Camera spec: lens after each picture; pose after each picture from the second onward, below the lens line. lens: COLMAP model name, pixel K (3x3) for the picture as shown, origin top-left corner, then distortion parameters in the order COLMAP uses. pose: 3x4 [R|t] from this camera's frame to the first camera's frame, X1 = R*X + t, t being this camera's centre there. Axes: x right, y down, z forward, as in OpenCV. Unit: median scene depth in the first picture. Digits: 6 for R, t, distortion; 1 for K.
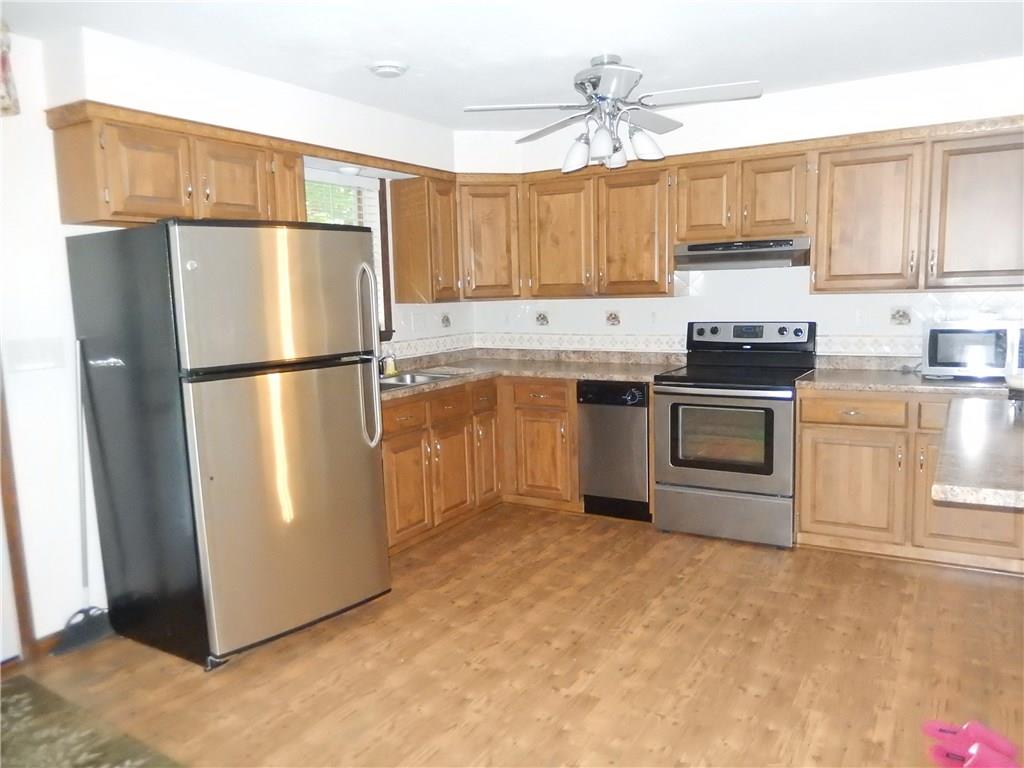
lens RADIAL K [[767.7, 0, 511.3], [0, 767.7, 394.5], [0, 0, 1]] dist [-0.002319, -0.012313]
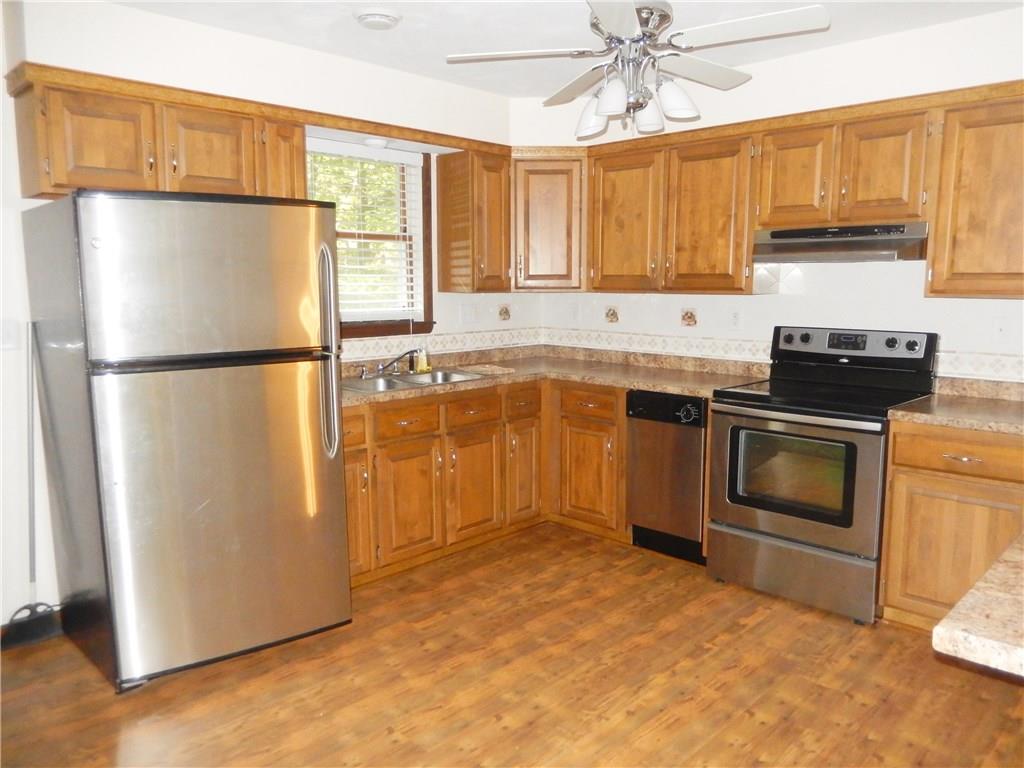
lens RADIAL K [[767.7, 0, 504.3], [0, 767.7, 393.9], [0, 0, 1]] dist [-0.002319, -0.012313]
pose [[0.971821, 0.060643, -0.227788, 0.176275], [-0.057522, 0.998137, 0.020321, -0.027936], [0.228596, -0.006645, 0.973499, 0.173908]]
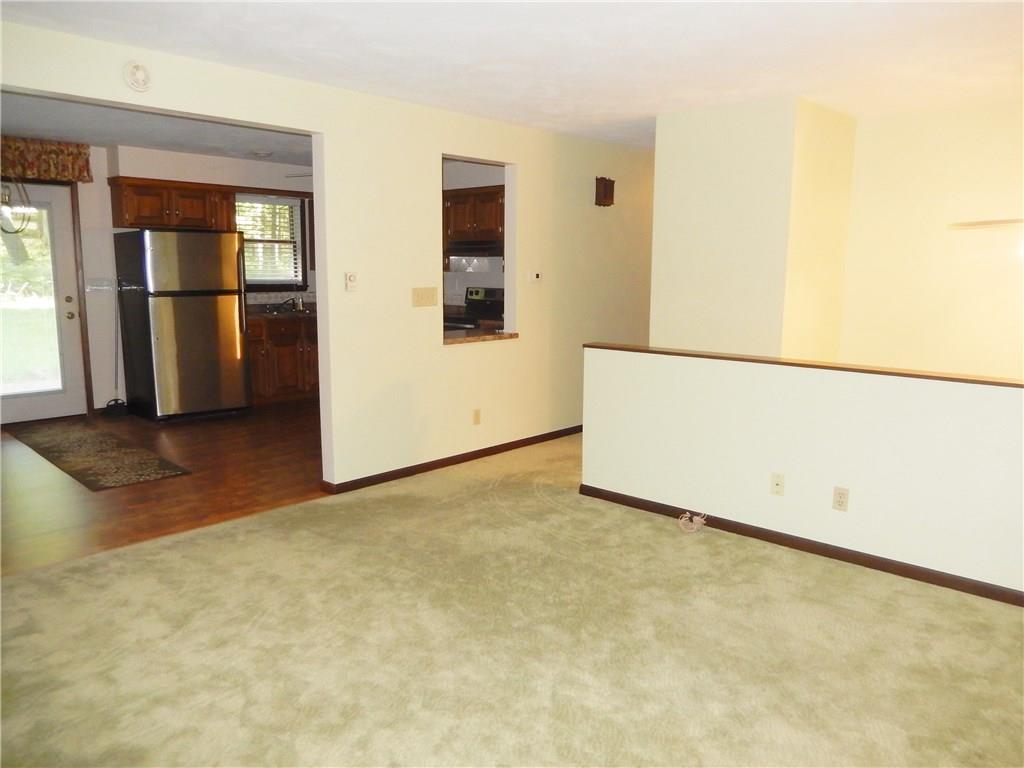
lens RADIAL K [[767.7, 0, 500.7], [0, 767.7, 390.7], [0, 0, 1]] dist [-0.002319, -0.012313]
pose [[0.976495, 0.067504, -0.204697, 0.828638], [-0.062592, 0.997577, 0.030382, 0.095608], [0.206252, -0.016855, 0.978354, -0.798701]]
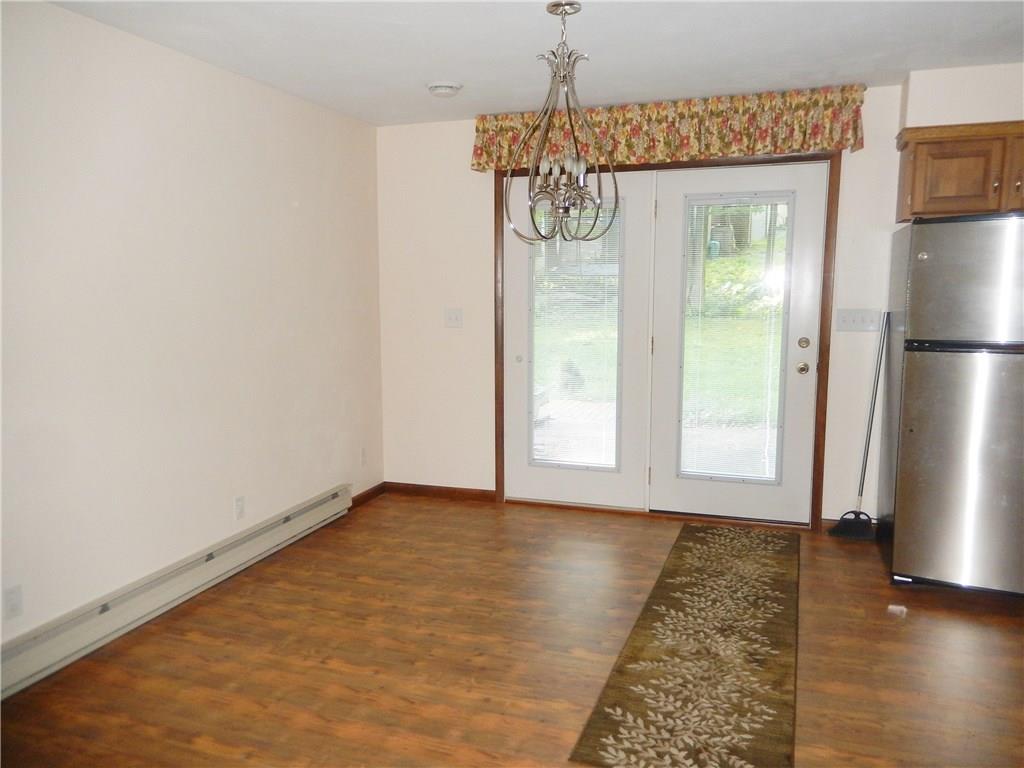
lens RADIAL K [[767.7, 0, 514.2], [0, 767.7, 394.0], [0, 0, 1]] dist [-0.002319, -0.012313]
pose [[0.201015, 0.163958, -0.965769, 0.482945], [-0.133672, 0.981262, 0.138766, -0.023677], [0.970425, 0.101202, 0.219165, 0.083170]]
